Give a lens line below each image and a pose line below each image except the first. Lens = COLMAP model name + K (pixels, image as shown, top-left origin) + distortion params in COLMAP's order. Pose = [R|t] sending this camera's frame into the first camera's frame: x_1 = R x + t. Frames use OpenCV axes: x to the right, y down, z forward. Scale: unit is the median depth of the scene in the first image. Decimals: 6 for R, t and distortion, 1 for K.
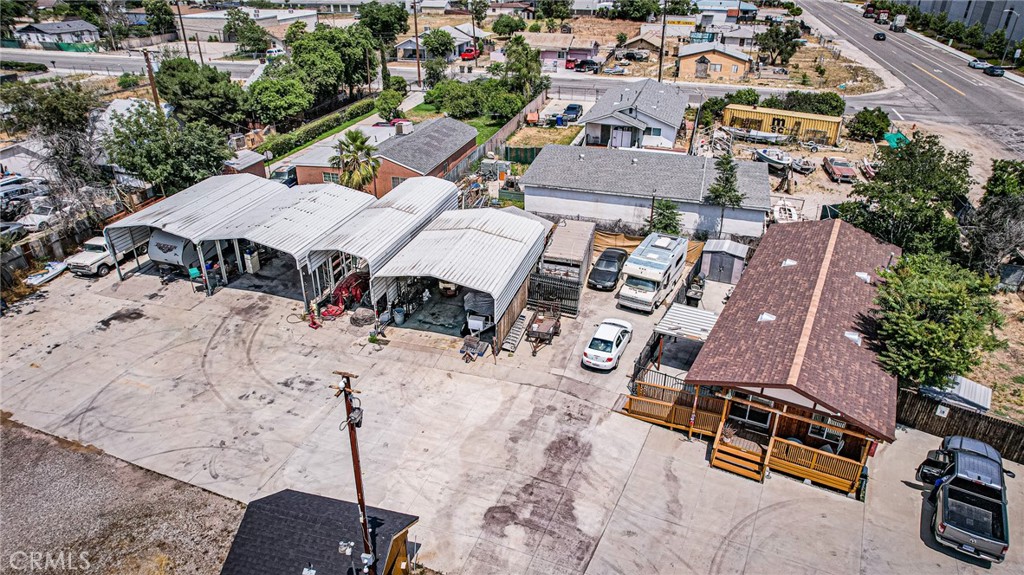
lens RADIAL K [[654.0, 0, 513.5], [0, 654.0, 287.9], [0, 0, 1]] dist [-0.075699, 0.071997]
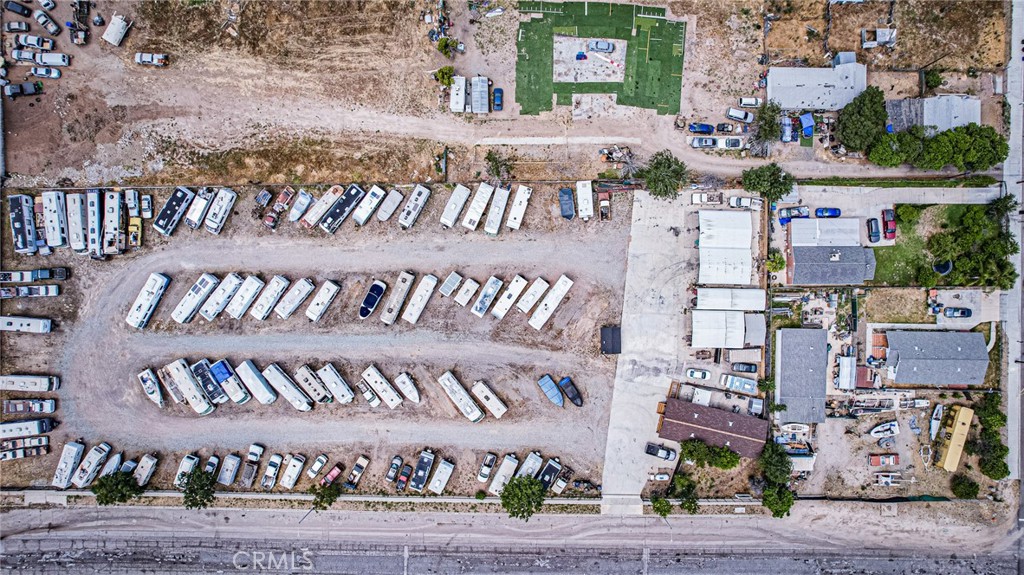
lens RADIAL K [[654.0, 0, 513.5], [0, 654.0, 287.9], [0, 0, 1]] dist [-0.075699, 0.071997]
pose [[0.269501, 0.962996, -0.002792, -0.495469], [-0.443313, 0.126637, 0.887376, -2.303660], [0.854893, -0.237911, 0.461038, -1.212066]]
